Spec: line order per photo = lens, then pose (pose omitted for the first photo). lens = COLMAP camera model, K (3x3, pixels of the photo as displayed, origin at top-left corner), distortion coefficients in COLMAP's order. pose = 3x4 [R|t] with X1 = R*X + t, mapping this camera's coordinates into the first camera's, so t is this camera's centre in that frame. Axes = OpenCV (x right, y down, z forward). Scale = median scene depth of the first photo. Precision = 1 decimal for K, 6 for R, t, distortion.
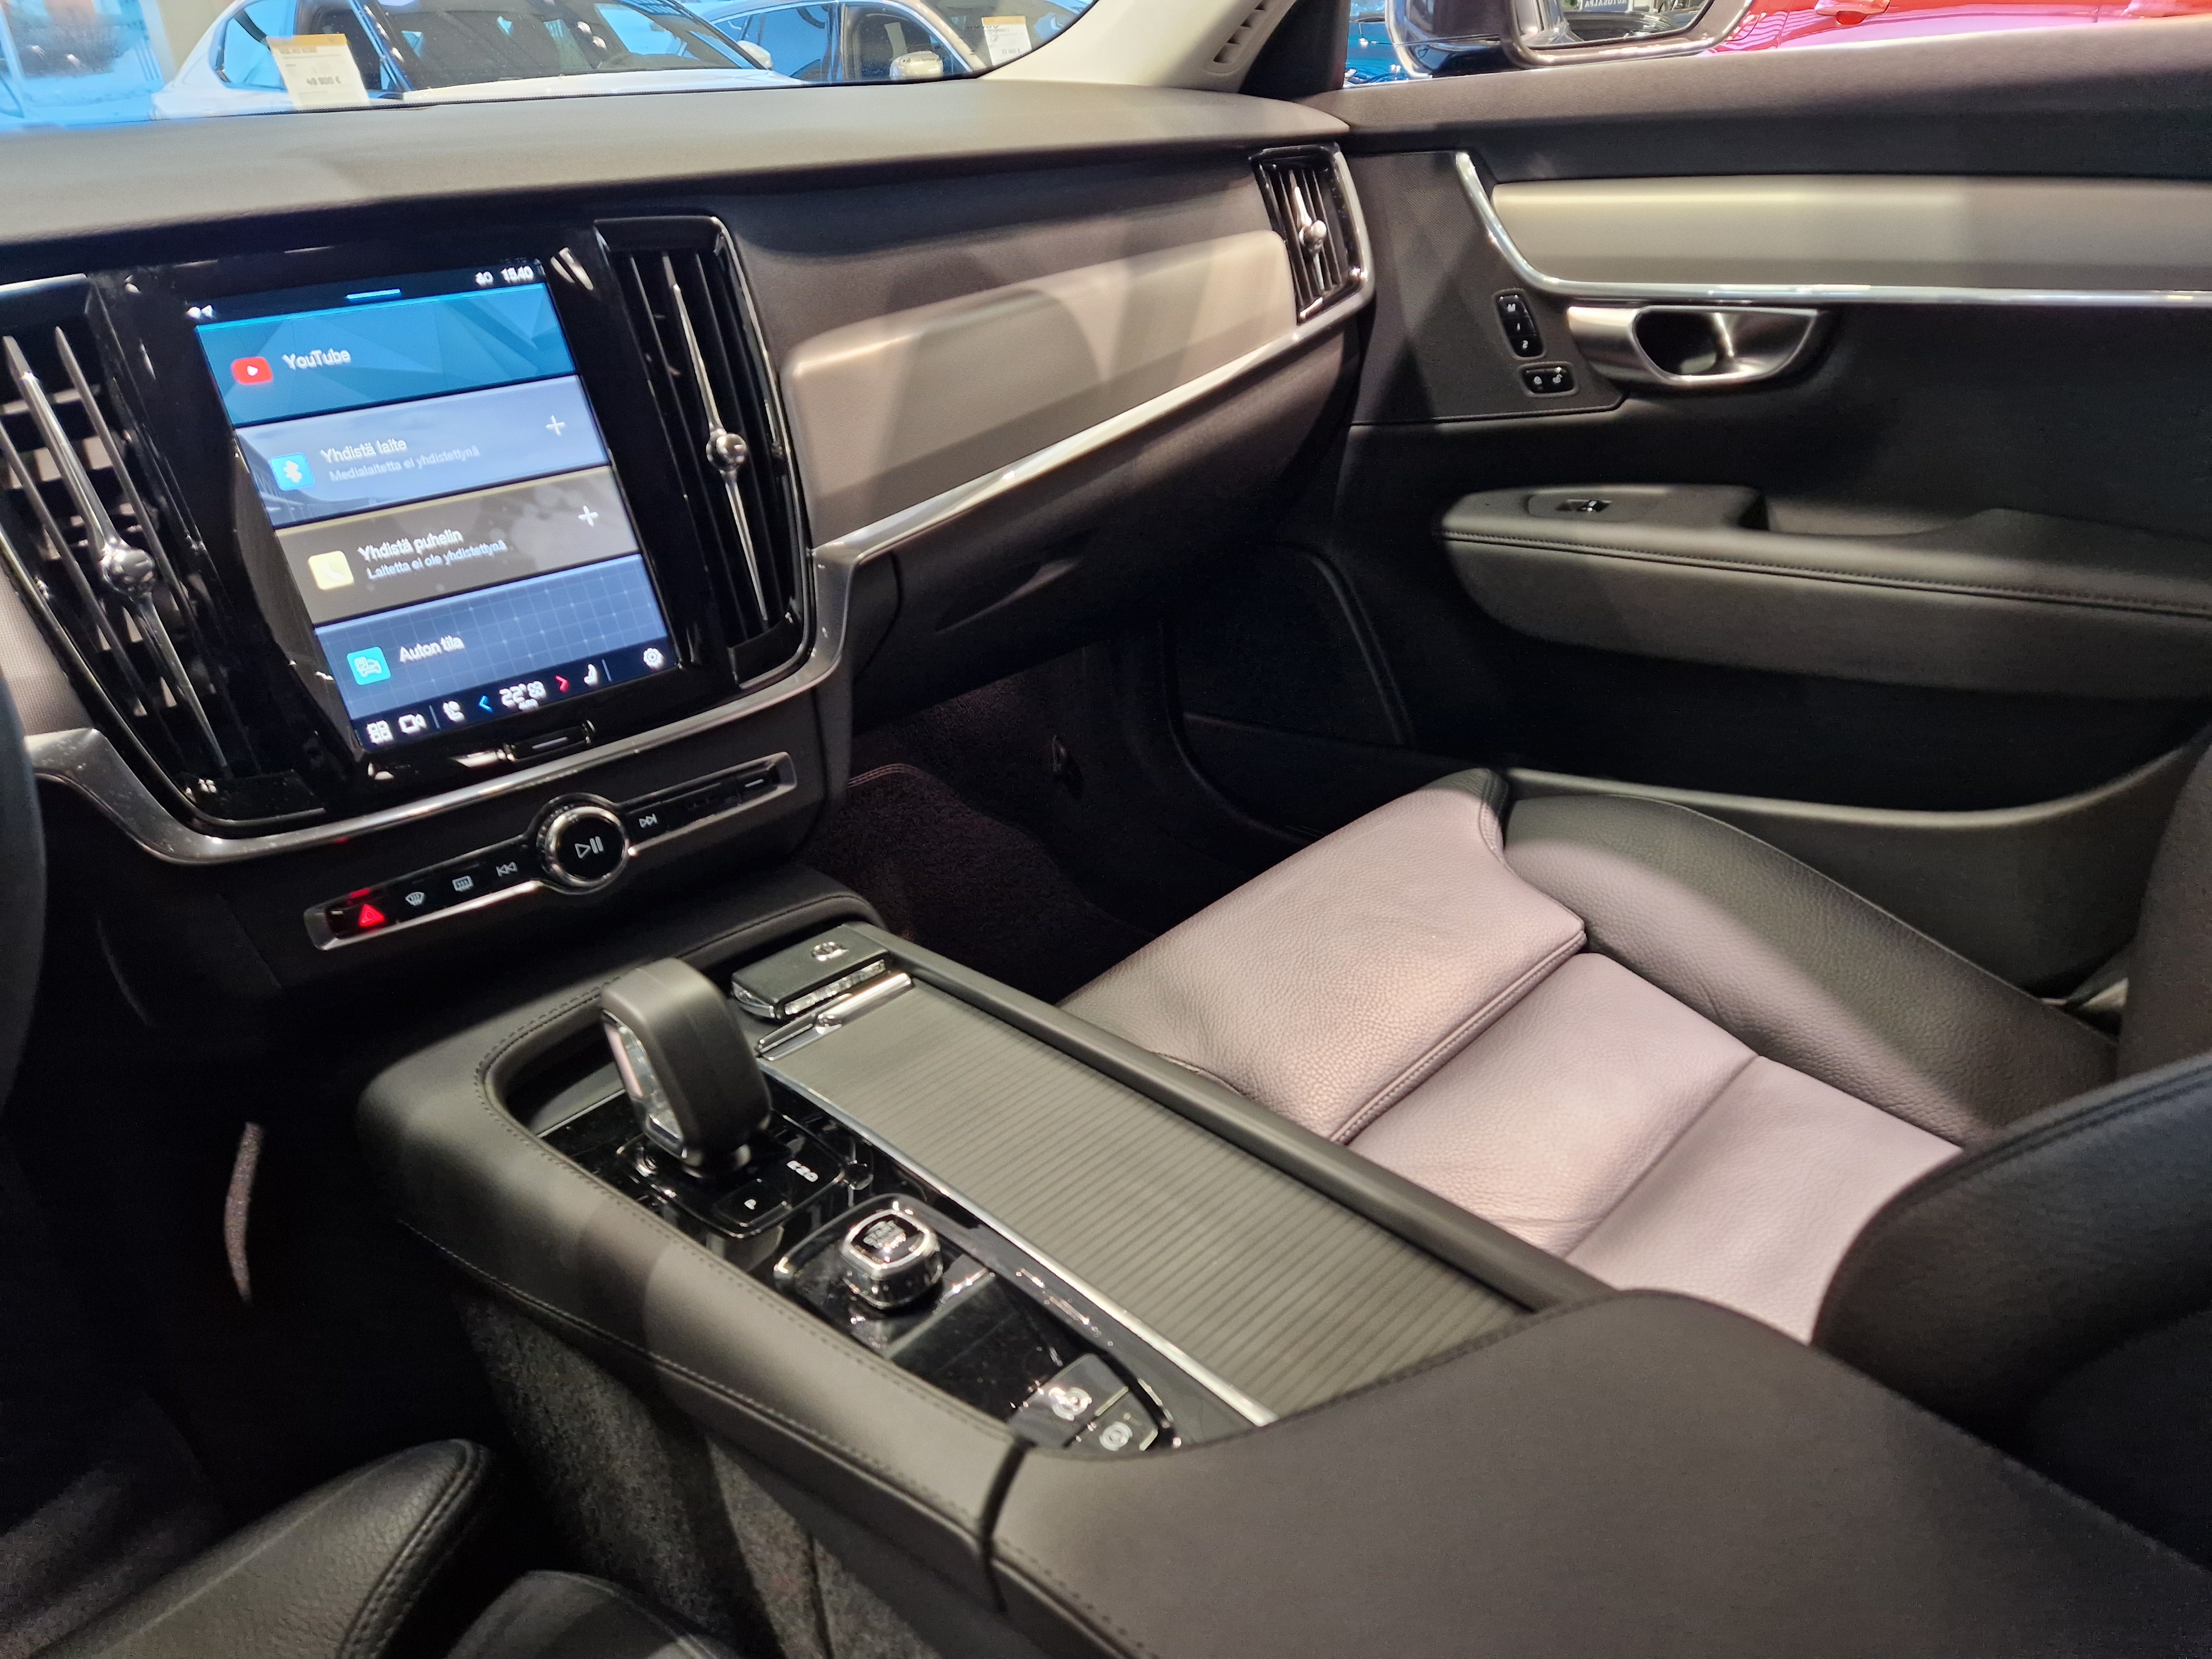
lens RADIAL K [[1469.9, 0, 1099.4], [0, 1469.9, 838.3], [0, 0, 1]] dist [0.102642, -0.094770]
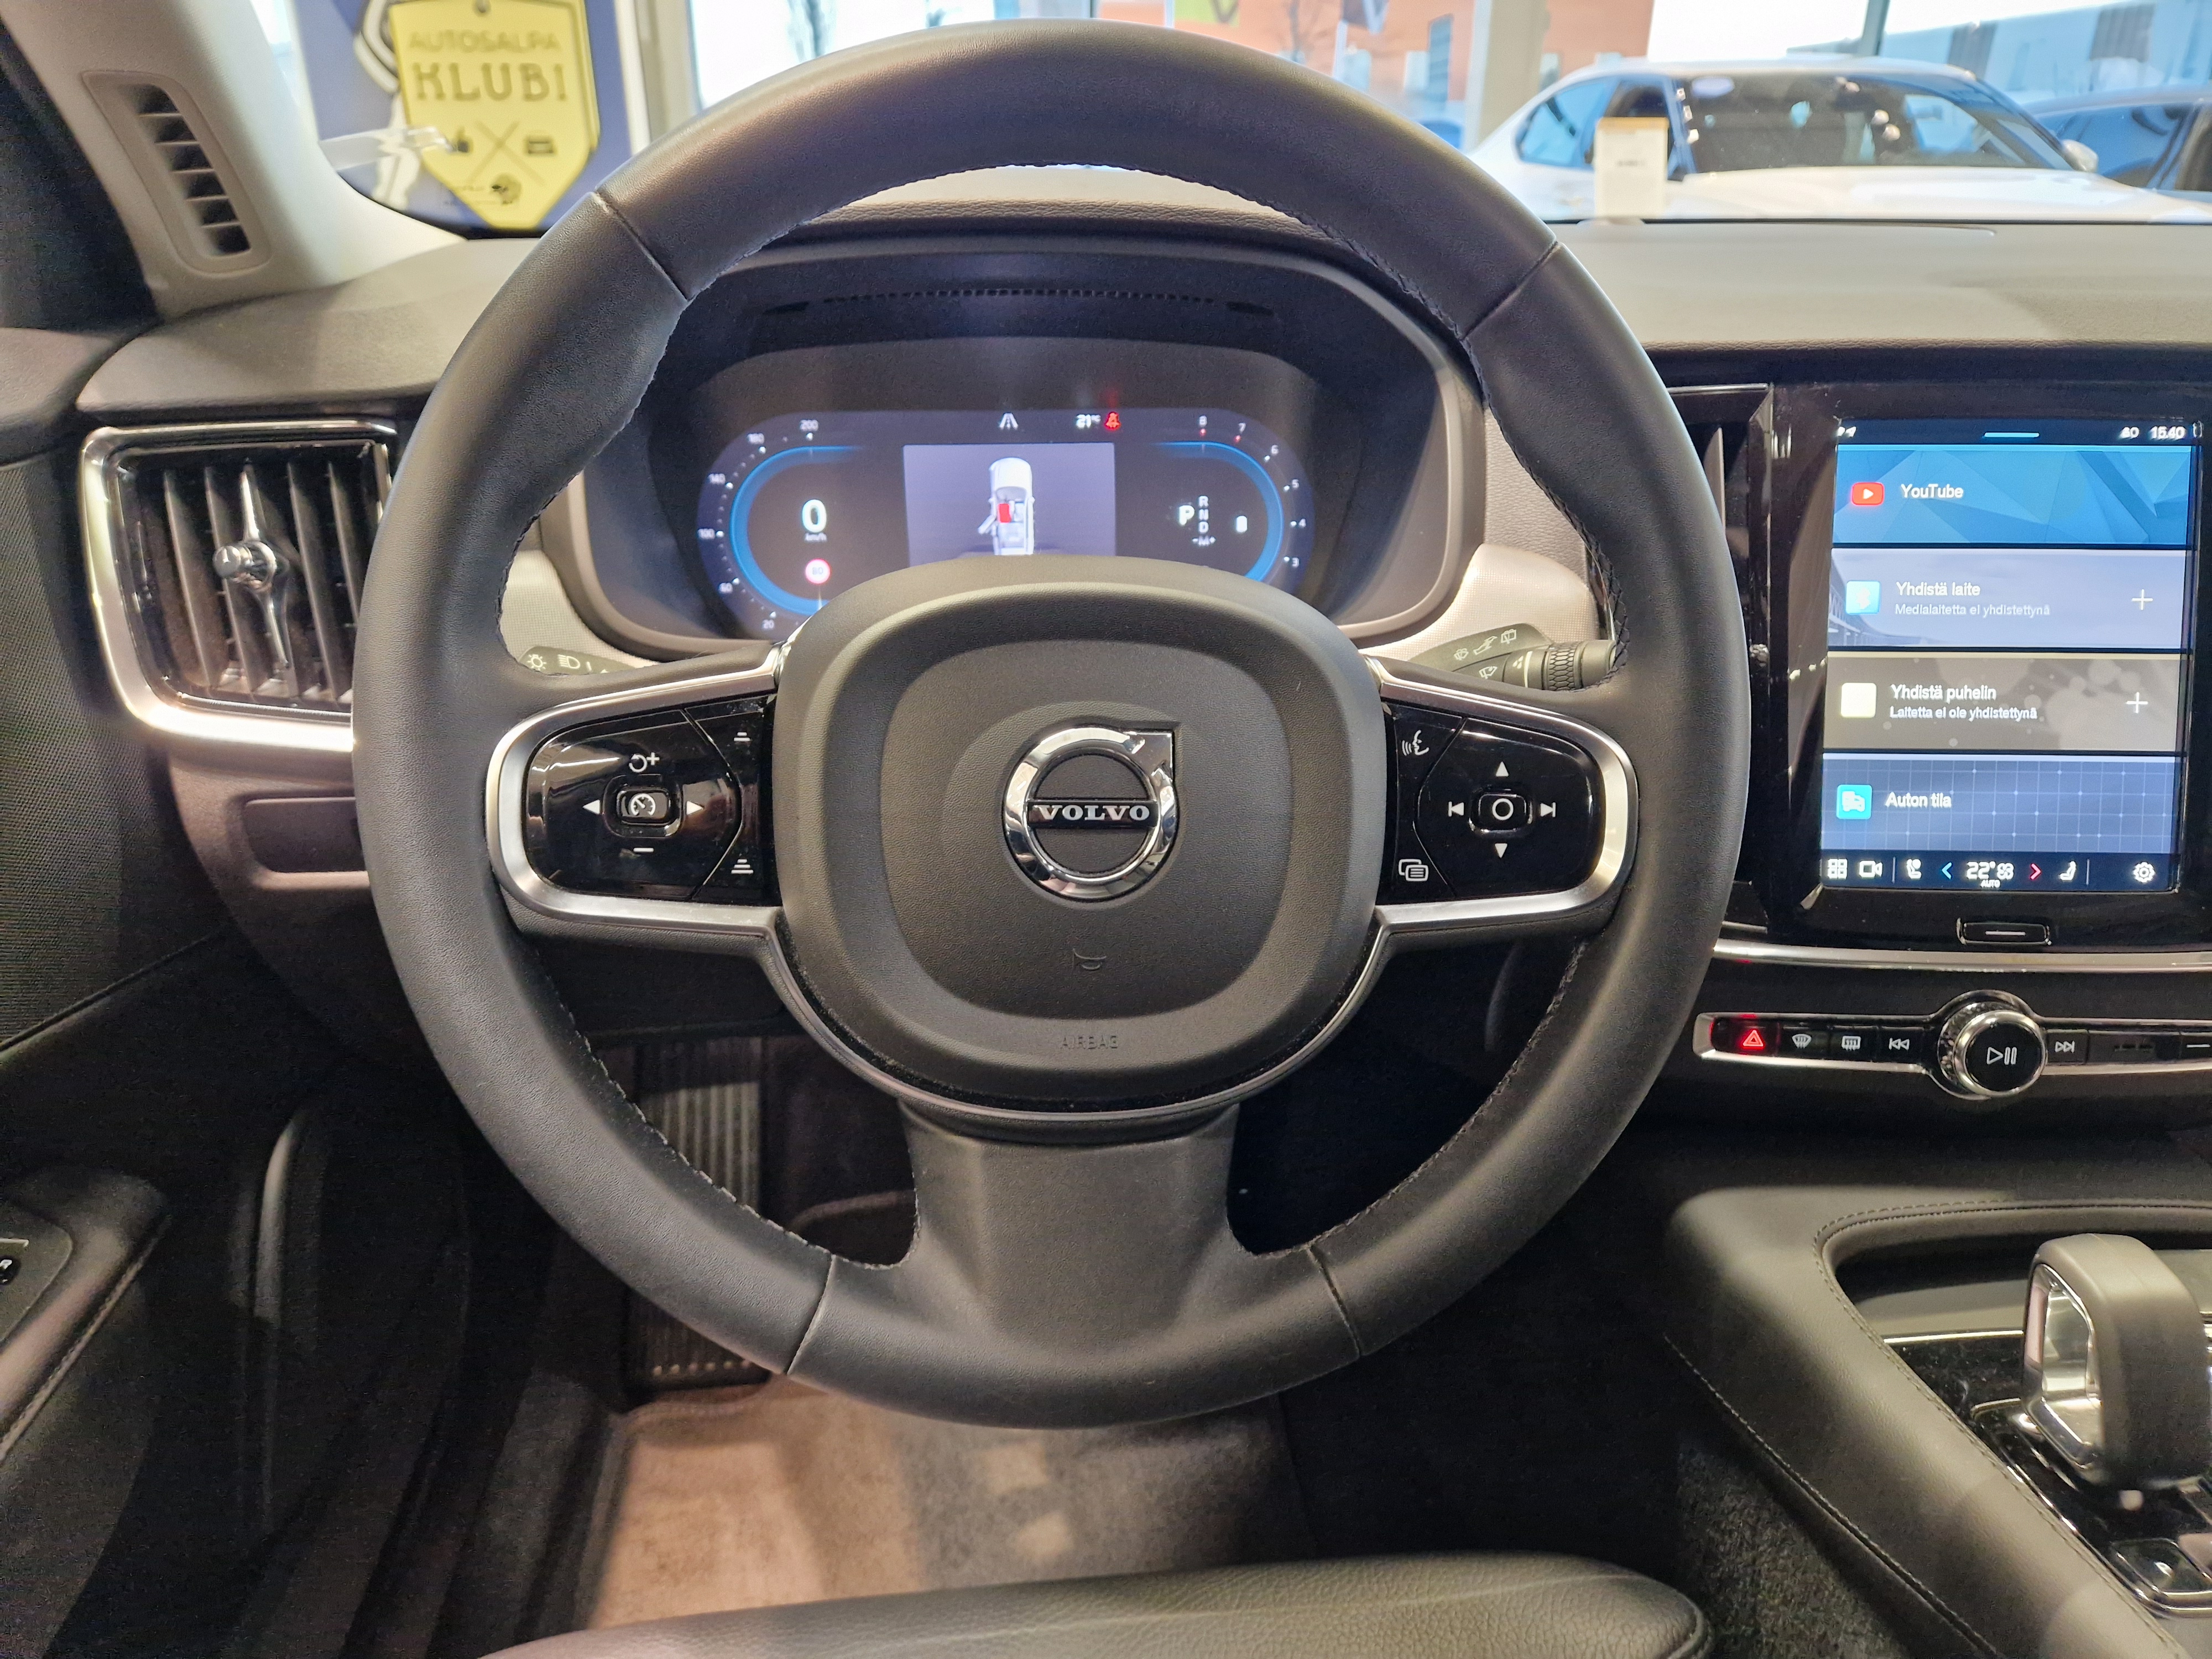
lens RADIAL K [[1503.2, 0, 1103.7], [0, 1503.2, 855.7], [0, 0, 1]] dist [0.092587, -0.093001]
pose [[0.766751, 0.322255, -0.555197, -0.271839], [-0.342018, 0.936969, 0.071507, 0.011528], [0.543246, 0.135059, 0.828639, -0.067620]]
